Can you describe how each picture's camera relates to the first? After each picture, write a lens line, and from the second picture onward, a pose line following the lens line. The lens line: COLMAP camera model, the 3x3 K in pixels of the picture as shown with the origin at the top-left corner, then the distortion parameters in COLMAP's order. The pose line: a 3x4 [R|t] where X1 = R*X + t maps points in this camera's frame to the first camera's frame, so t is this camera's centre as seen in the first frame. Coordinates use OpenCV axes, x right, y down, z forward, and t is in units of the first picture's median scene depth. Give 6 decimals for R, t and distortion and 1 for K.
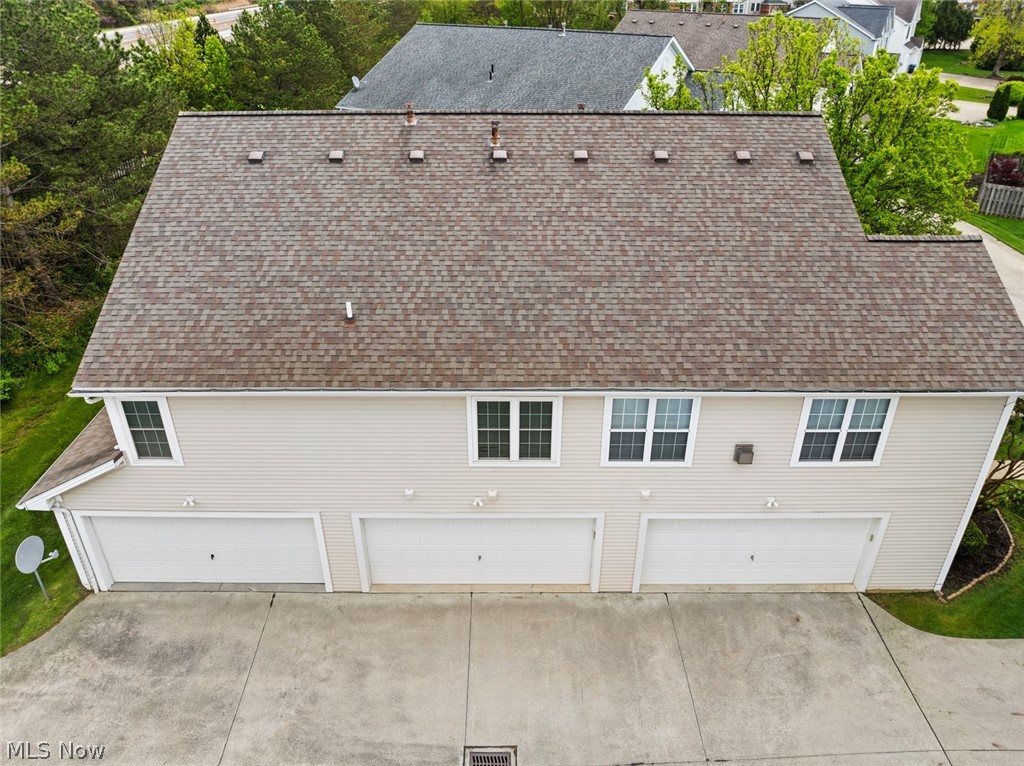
lens RADIAL K [[726.1, 0, 511.2], [0, 726.1, 389.0], [0, 0, 1]] dist [-0.038095, -0.000026]
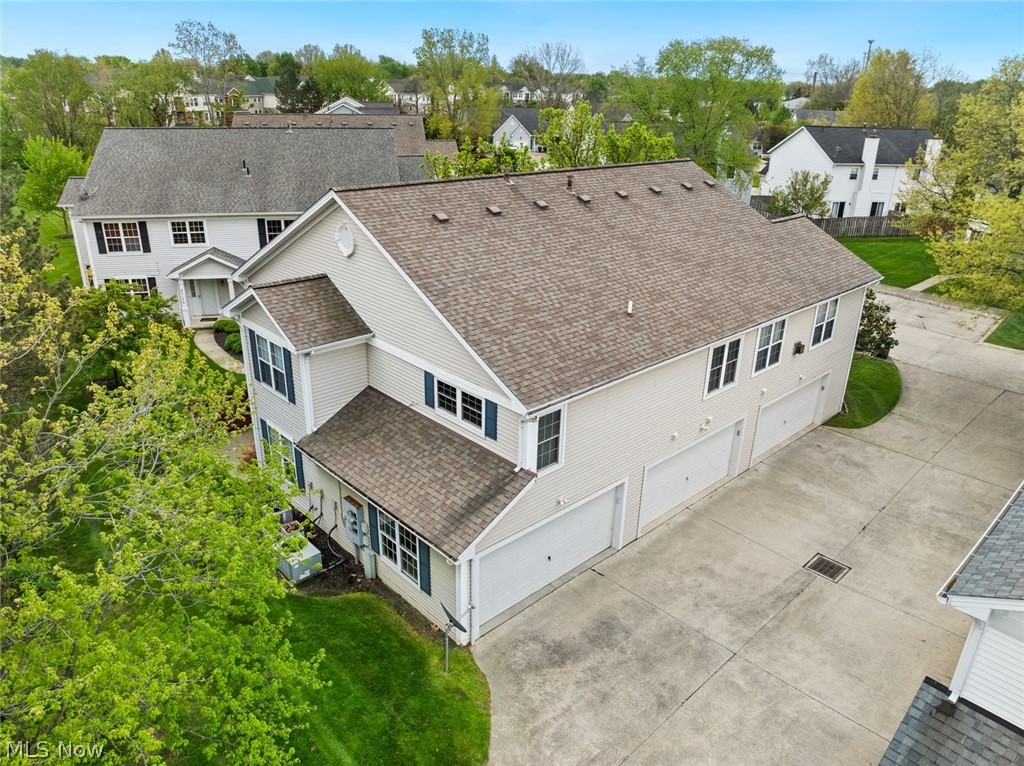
lens RADIAL K [[726.1, 0, 505.6], [0, 726.1, 379.5], [0, 0, 1]] dist [-0.038095, -0.000026]
pose [[0.729238, -0.241100, 0.640377, -1.246344], [0.323014, 0.946324, -0.011548, -0.041518], [-0.603220, 0.215272, 0.767974, 0.139411]]
